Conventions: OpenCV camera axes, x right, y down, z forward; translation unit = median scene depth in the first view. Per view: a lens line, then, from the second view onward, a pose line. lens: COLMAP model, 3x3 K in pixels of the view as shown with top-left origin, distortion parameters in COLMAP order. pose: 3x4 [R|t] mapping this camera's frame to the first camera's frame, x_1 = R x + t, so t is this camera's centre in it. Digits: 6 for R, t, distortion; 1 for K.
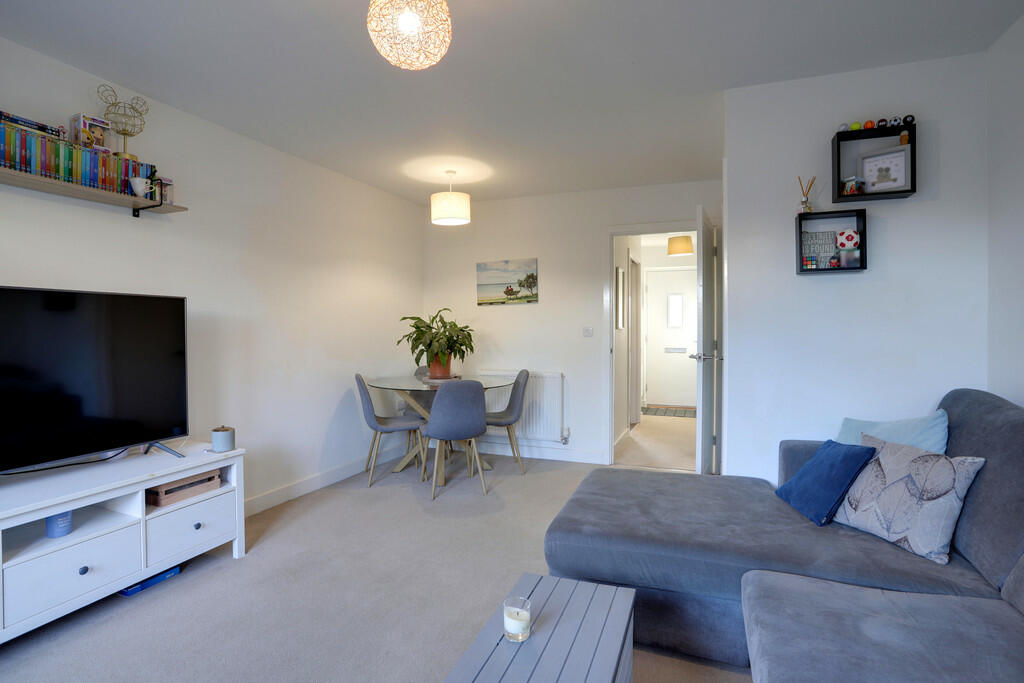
lens RADIAL K [[502.8, 0, 505.4], [0, 502.8, 333.3], [0, 0, 1]] dist [-0.070123, 0.030125]
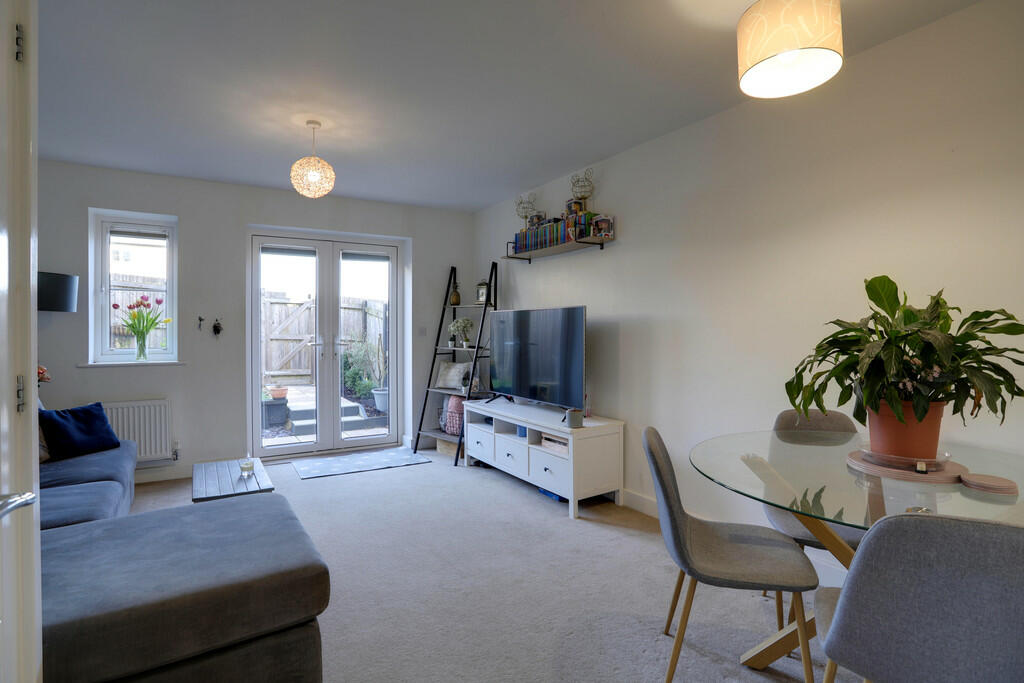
lens RADIAL K [[502.8, 0, 505.4], [0, 502.8, 333.3], [0, 0, 1]] dist [-0.070123, 0.030125]
pose [[-0.605656, 0.001789, -0.795725, 0.629327], [-0.005576, 0.999963, 0.006492, -0.006689], [0.795707, 0.008370, -0.605624, 1.917902]]
